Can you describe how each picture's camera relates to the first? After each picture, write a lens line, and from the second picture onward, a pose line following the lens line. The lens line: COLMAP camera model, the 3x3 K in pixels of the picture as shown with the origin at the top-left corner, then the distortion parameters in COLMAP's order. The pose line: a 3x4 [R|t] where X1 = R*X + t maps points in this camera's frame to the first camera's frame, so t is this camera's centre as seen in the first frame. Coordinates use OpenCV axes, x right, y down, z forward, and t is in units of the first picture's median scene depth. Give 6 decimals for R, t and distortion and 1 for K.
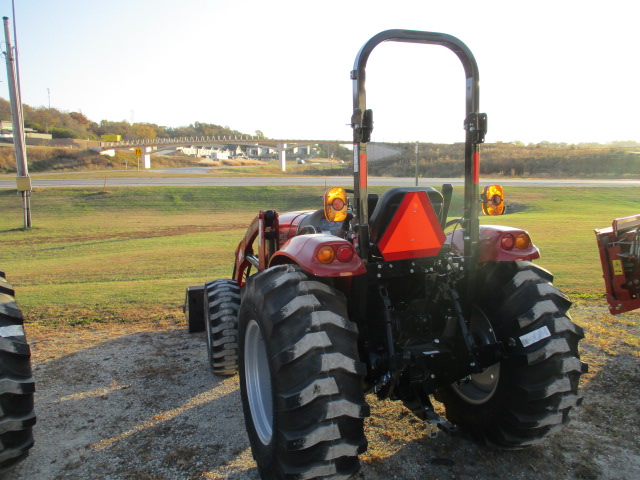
lens RADIAL K [[494.2, 0, 324.5], [0, 494.2, 224.0], [0, 0, 1]] dist [-0.033806, -0.003321]
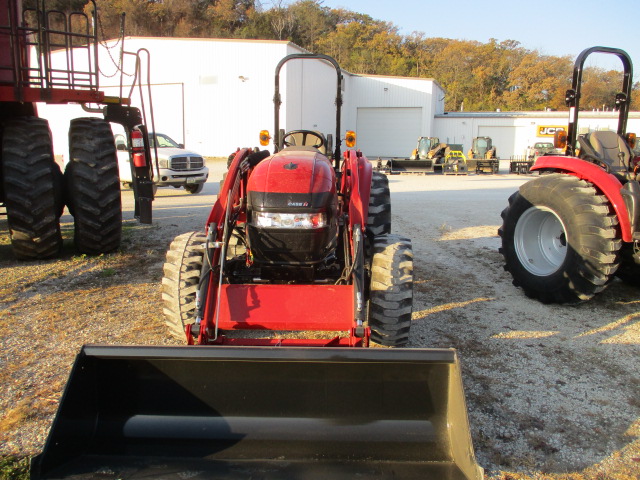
lens RADIAL K [[552.9, 0, 320.0], [0, 552.9, 240.0], [0, 0, 1]] dist [-0.030087, 0.009850]
pose [[-0.927095, -0.079275, 0.366347, -0.455082], [0.018824, 0.966298, 0.256737, -0.114962], [-0.374353, 0.244916, -0.894358, 1.961022]]
